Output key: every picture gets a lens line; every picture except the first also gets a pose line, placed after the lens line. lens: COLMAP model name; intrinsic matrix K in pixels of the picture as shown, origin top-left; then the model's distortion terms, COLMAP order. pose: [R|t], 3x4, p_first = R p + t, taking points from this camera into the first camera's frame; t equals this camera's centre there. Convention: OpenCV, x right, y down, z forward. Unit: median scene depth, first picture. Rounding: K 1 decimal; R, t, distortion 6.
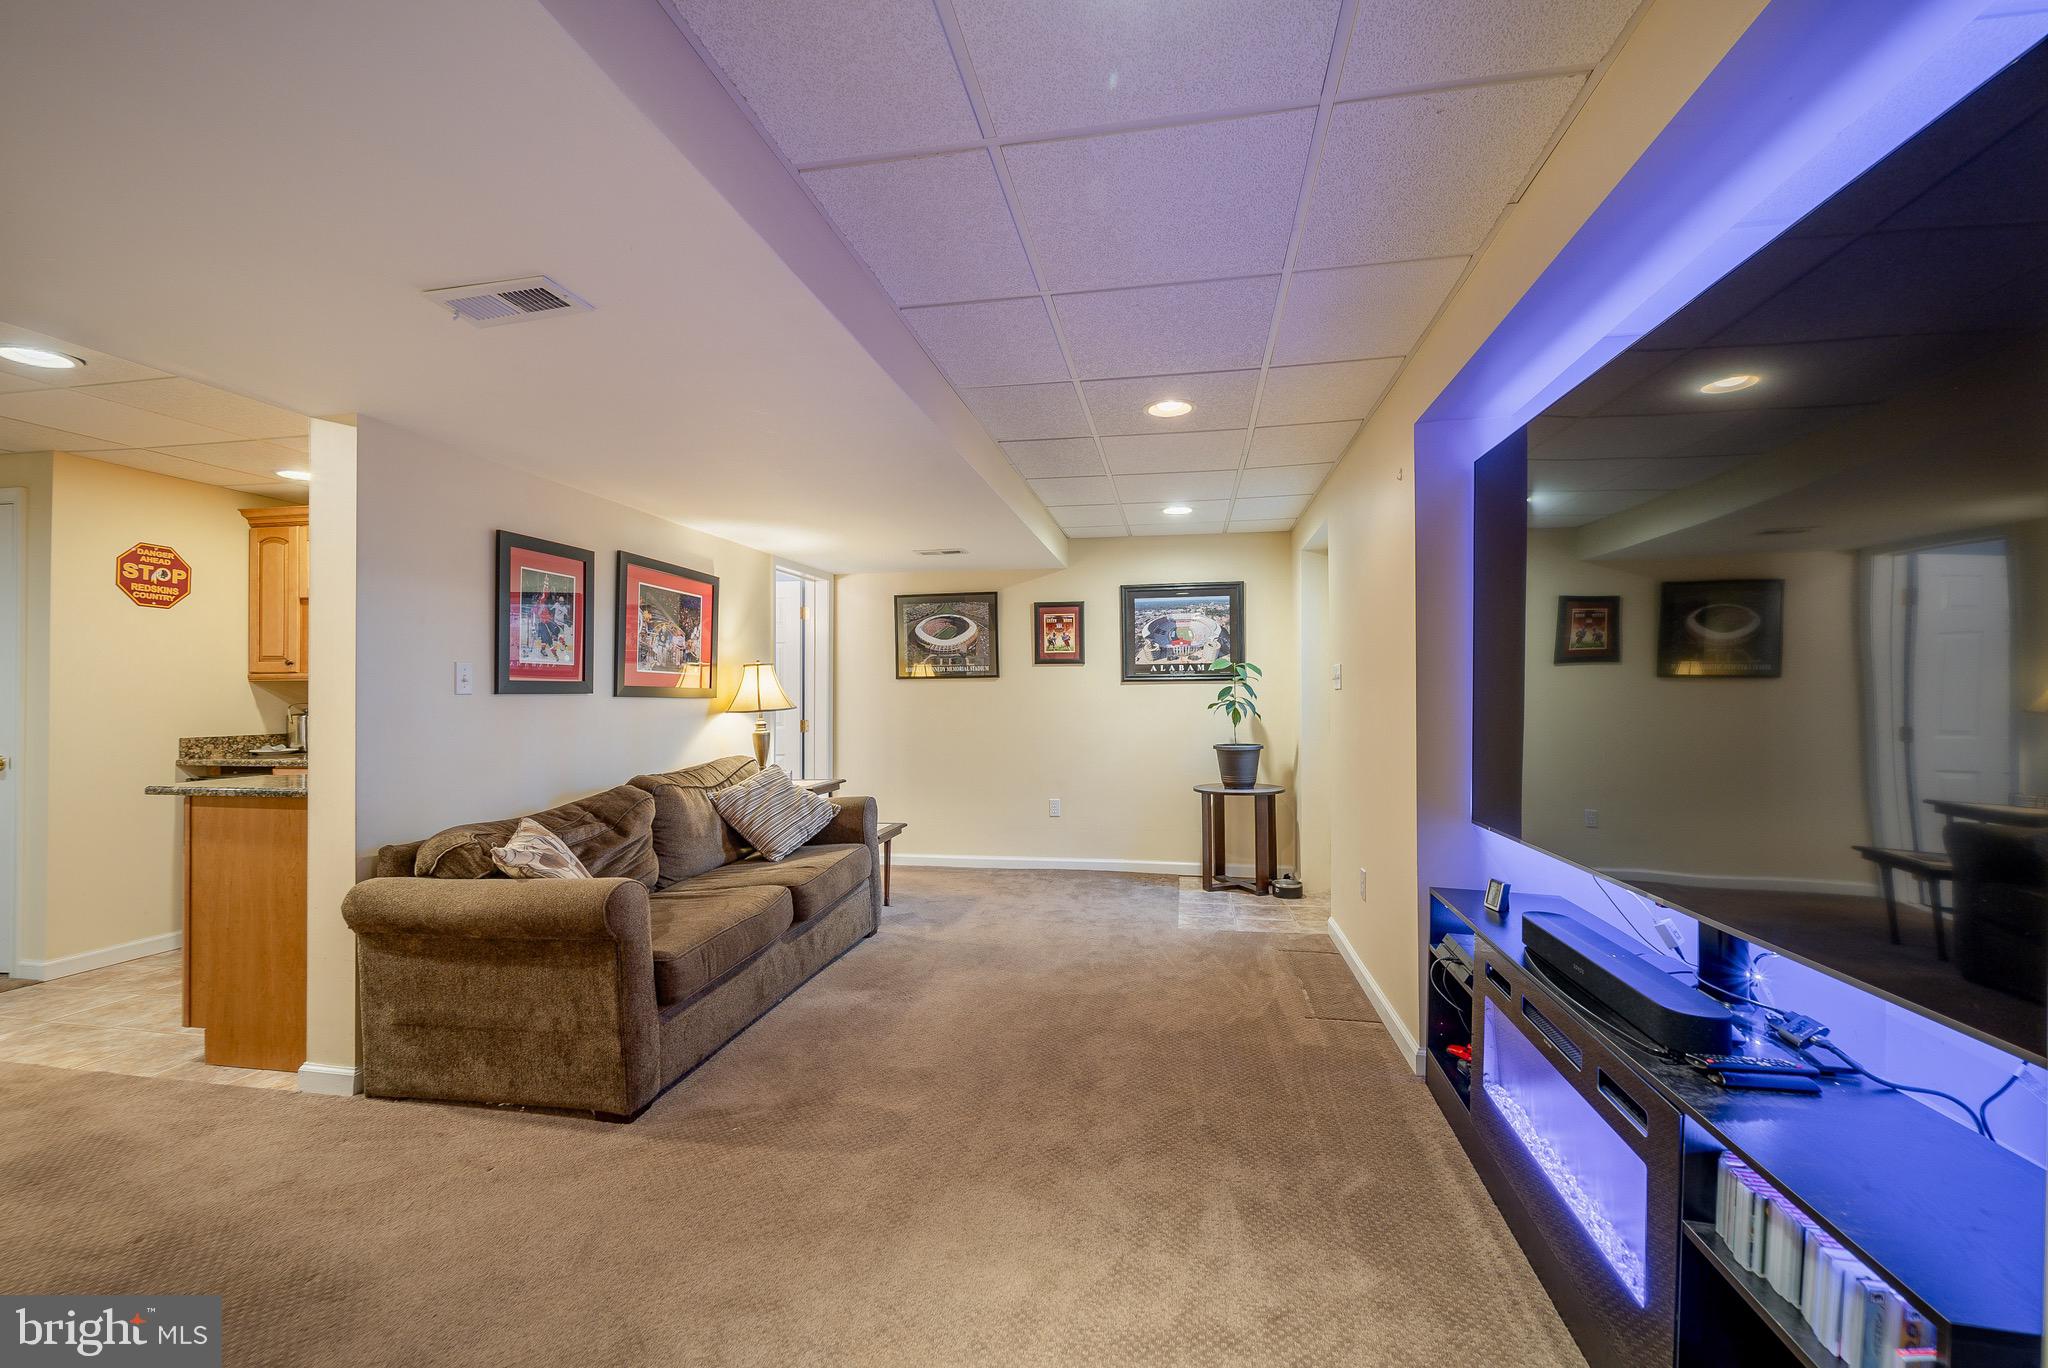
lens RADIAL K [[829.6, 0, 1015.3], [0, 829.6, 691.4], [0, 0, 1]] dist [-0.001490, -0.001379]
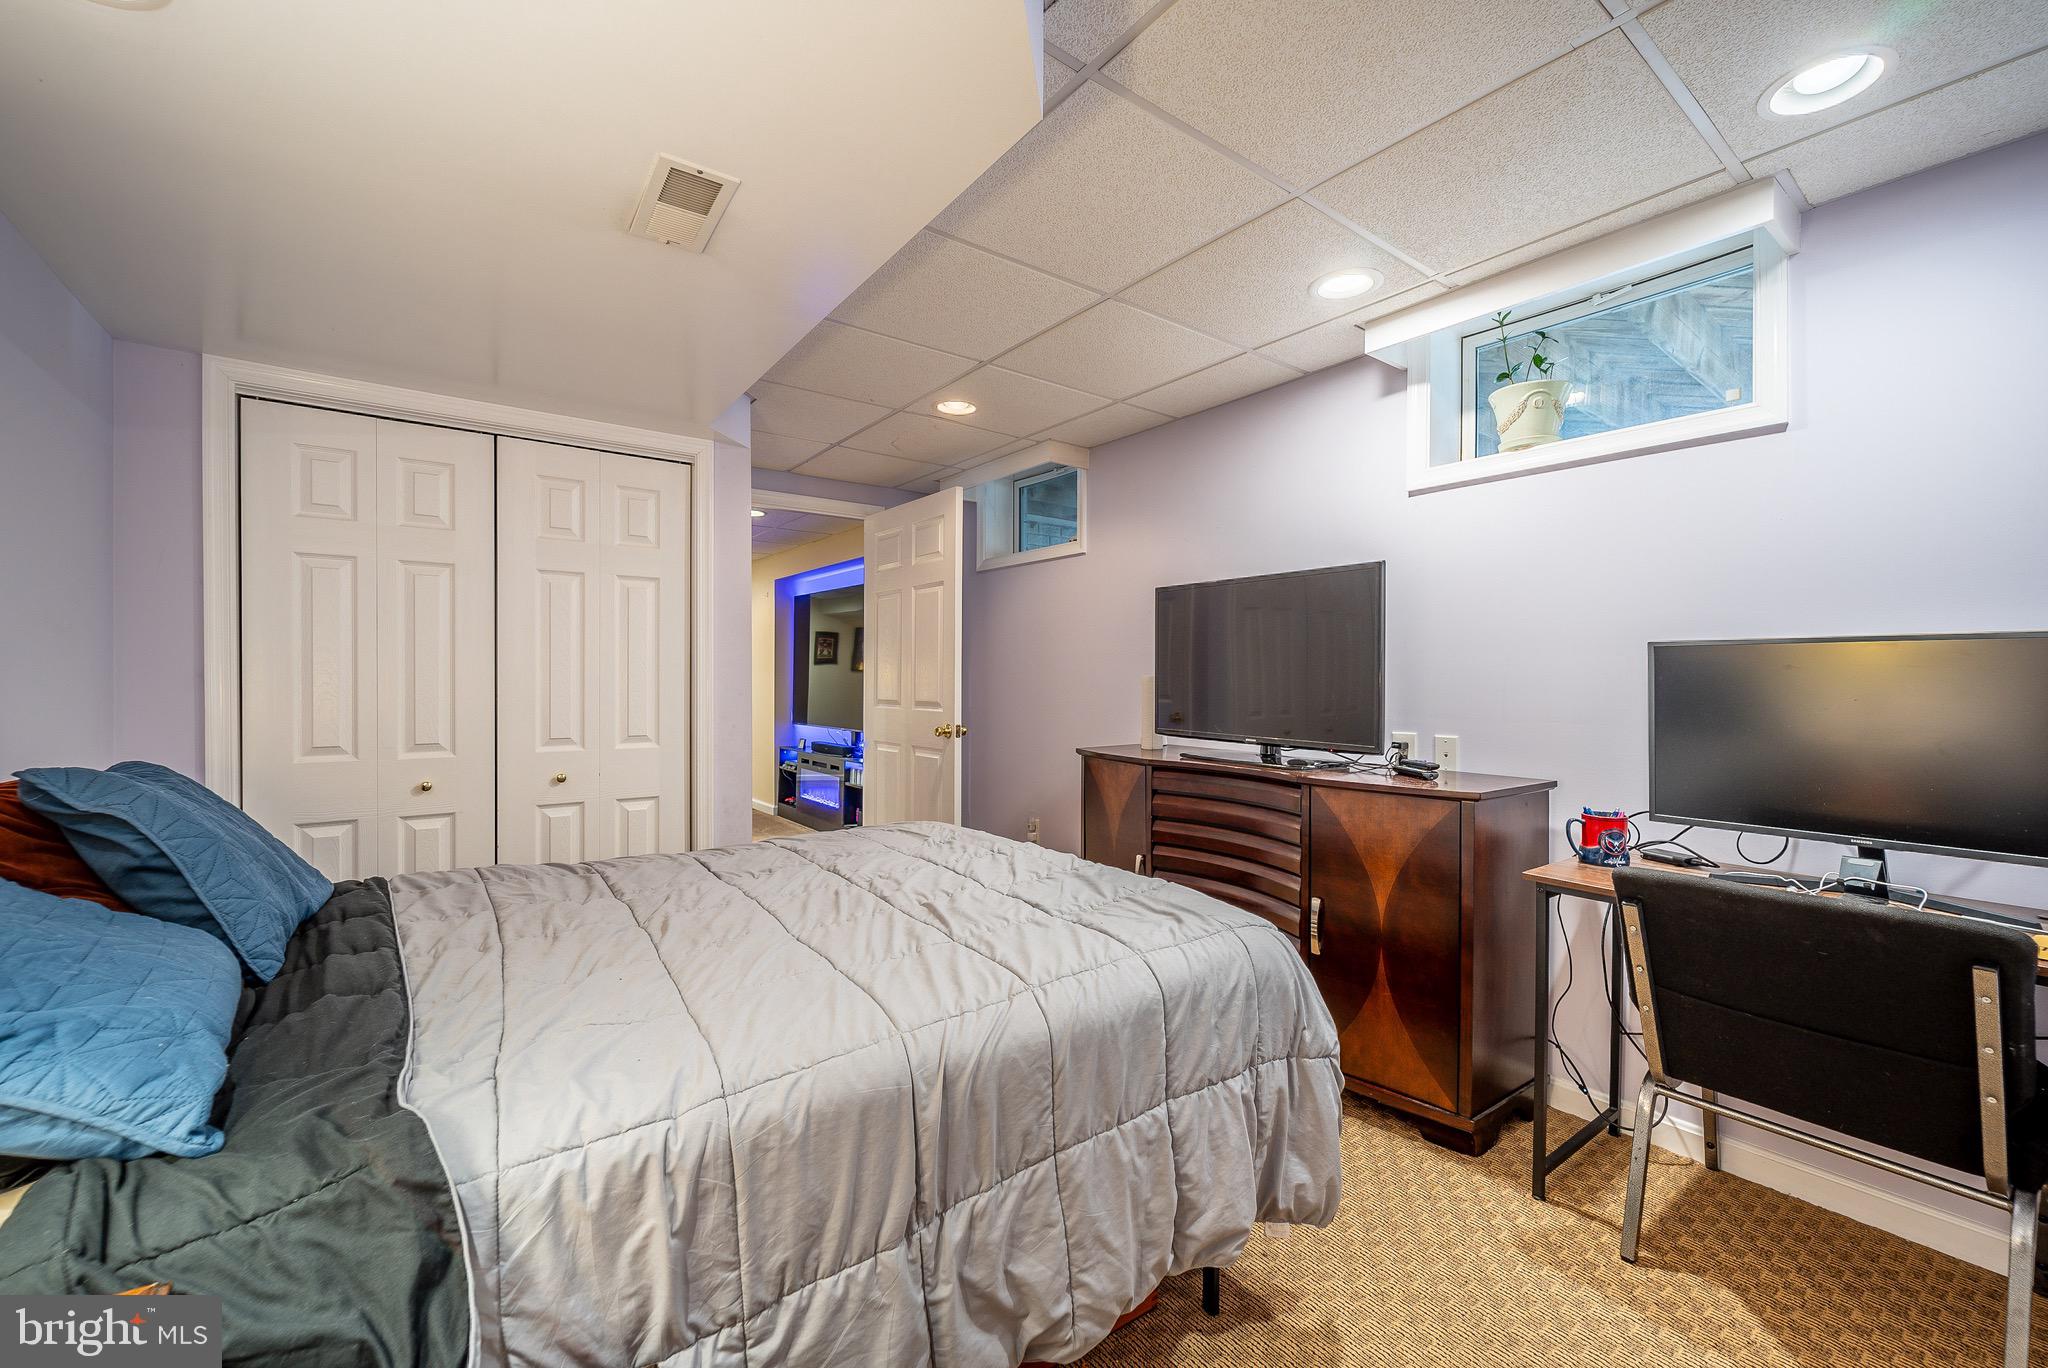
lens RADIAL K [[829.6, 0, 1017.4], [0, 829.6, 679.7], [0, 0, 1]] dist [-0.001490, -0.001379]
pose [[0.673580, -0.007139, 0.739080, -1.026080], [0.003405, 0.999973, 0.006556, 0.001465], [-0.739107, -0.001899, 0.673586, -1.478784]]
